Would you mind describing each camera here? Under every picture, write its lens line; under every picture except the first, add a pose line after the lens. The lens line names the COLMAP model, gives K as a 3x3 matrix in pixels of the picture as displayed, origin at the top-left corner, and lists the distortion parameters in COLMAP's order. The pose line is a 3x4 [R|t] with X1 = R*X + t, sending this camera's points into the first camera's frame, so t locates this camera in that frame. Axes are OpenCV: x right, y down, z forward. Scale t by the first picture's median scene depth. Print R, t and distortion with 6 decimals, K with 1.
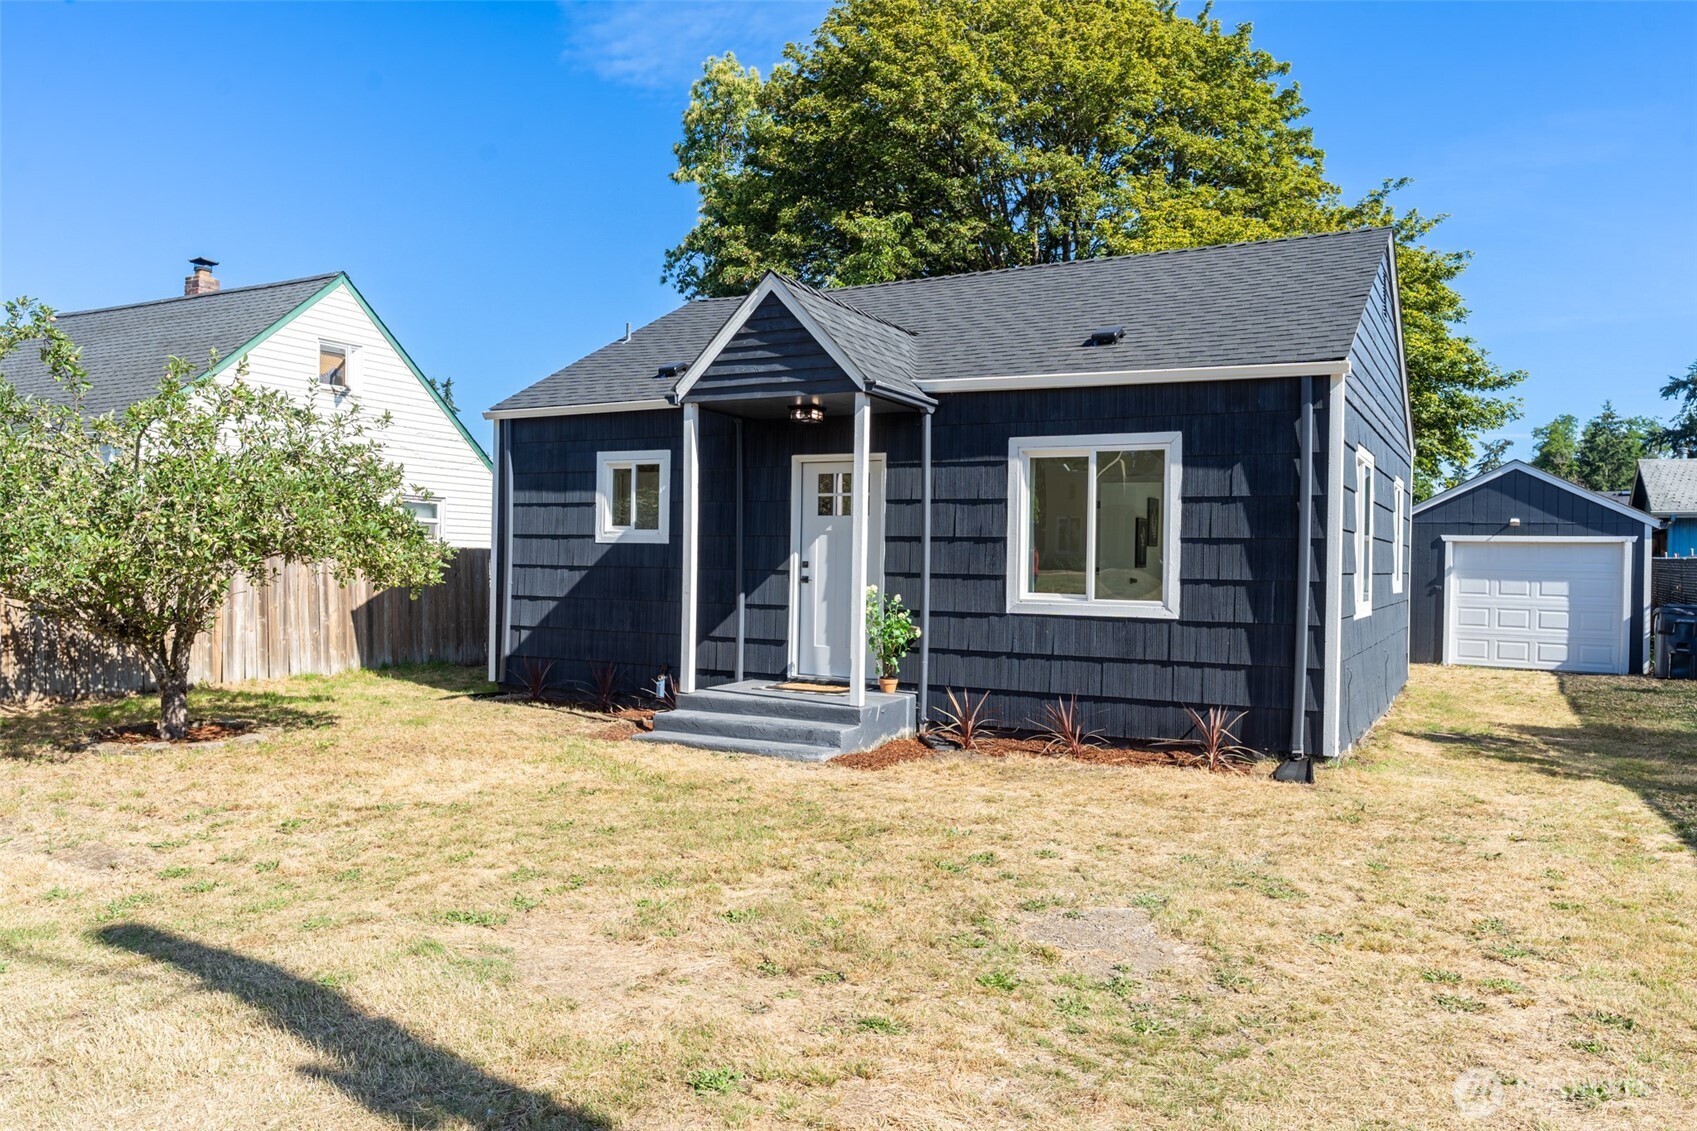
lens RADIAL K [[1202.1, 0, 848.5], [0, 1202.1, 565.5], [0, 0, 1]] dist [-0.000623, 0.003801]
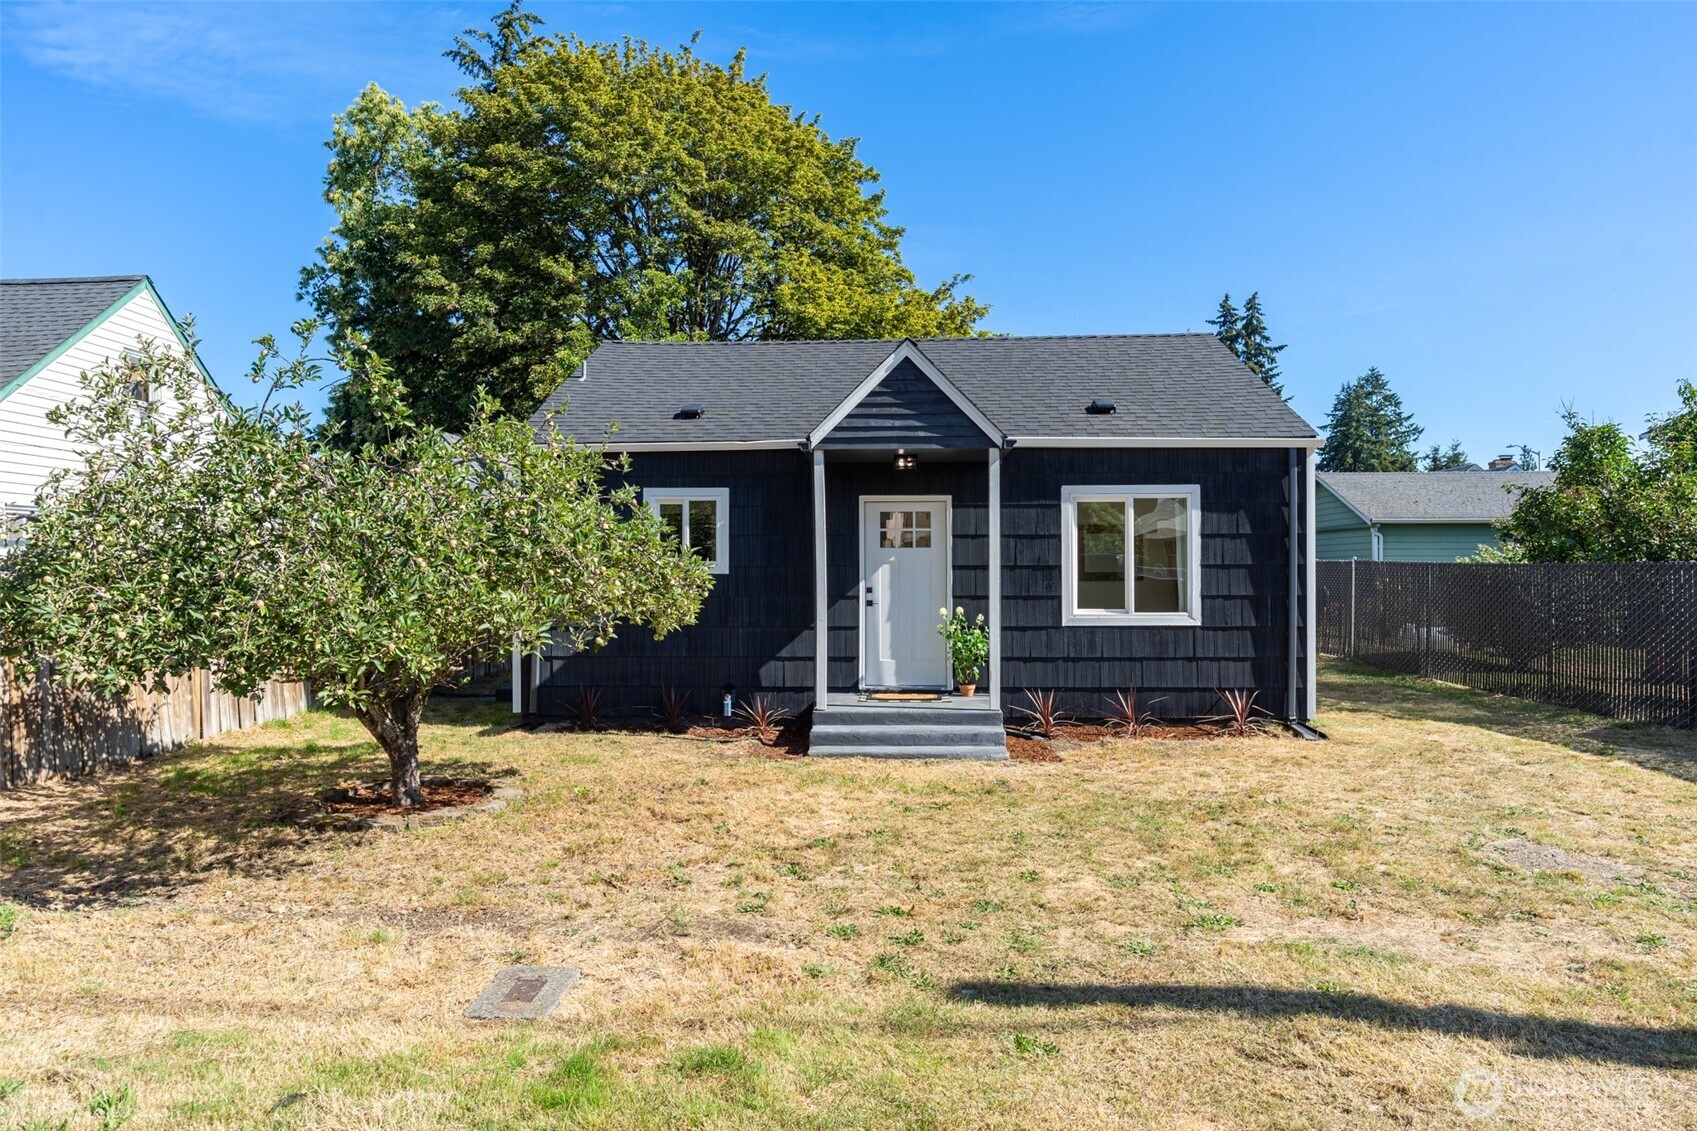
lens RADIAL K [[1032.7, 0, 848.5], [0, 1032.7, 565.5], [0, 0, 1]] dist [-0.002655, -0.002452]
pose [[0.902906, -0.018901, 0.429423, -0.528053], [0.019699, 0.999803, 0.002588, -0.030299], [-0.429387, 0.006122, 0.903100, 0.124670]]
